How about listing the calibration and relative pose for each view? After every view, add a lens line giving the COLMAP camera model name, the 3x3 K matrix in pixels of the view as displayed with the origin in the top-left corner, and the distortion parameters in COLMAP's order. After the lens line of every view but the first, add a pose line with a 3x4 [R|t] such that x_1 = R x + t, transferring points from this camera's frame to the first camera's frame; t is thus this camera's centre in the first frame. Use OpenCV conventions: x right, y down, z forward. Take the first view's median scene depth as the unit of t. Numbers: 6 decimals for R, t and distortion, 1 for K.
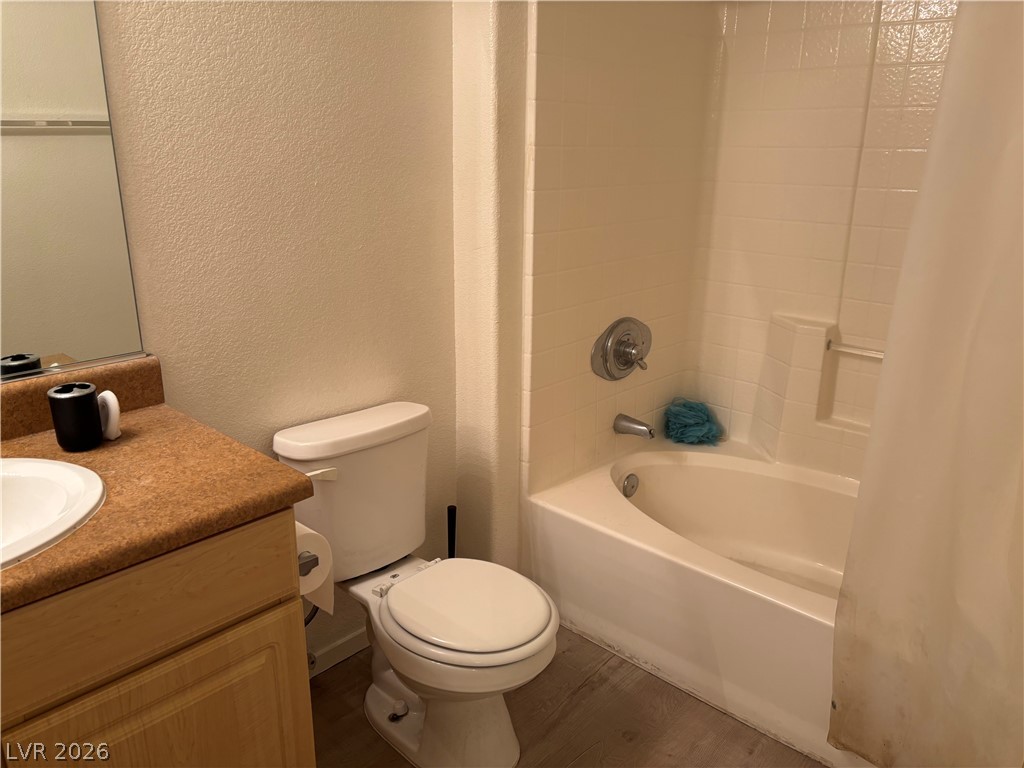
lens RADIAL K [[775.7, 0, 505.5], [0, 775.7, 375.5], [0, 0, 1]] dist [0.045555, -0.055555]
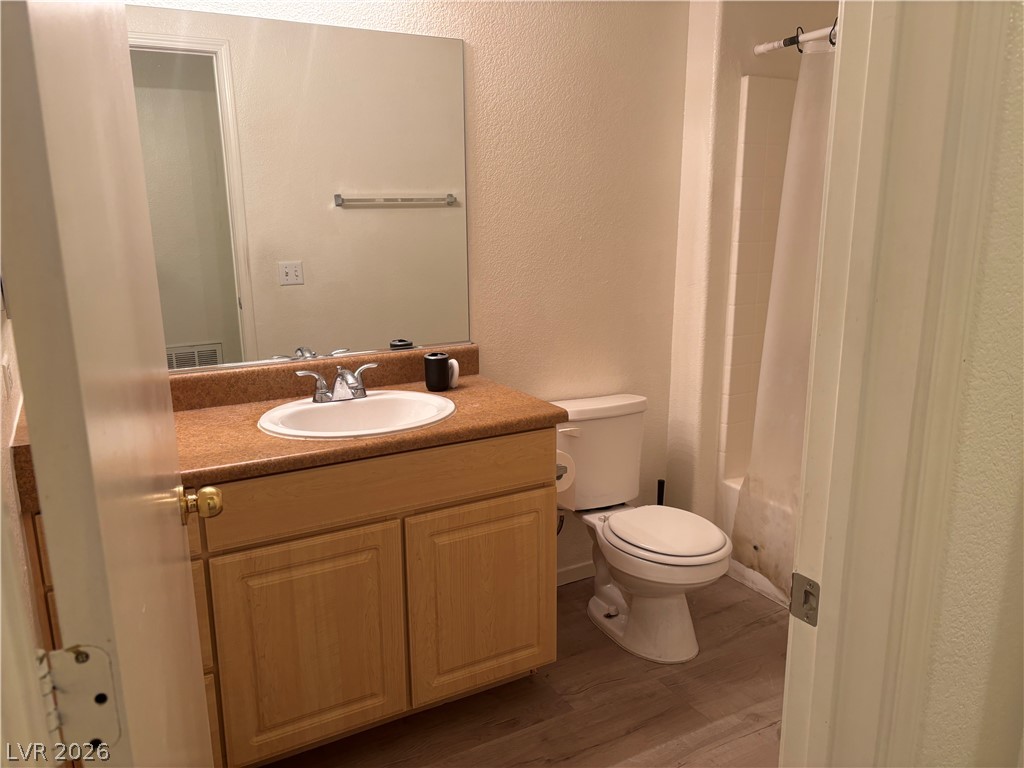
lens RADIAL K [[775.7, 0, 492.1], [0, 775.7, 401.4], [0, 0, 1]] dist [0.045555, -0.055555]
pose [[0.946574, 0.061043, -0.316656, 0.070211], [-0.076057, 0.996480, -0.035260, 0.106202], [0.313389, 0.057461, 0.947885, -0.362527]]
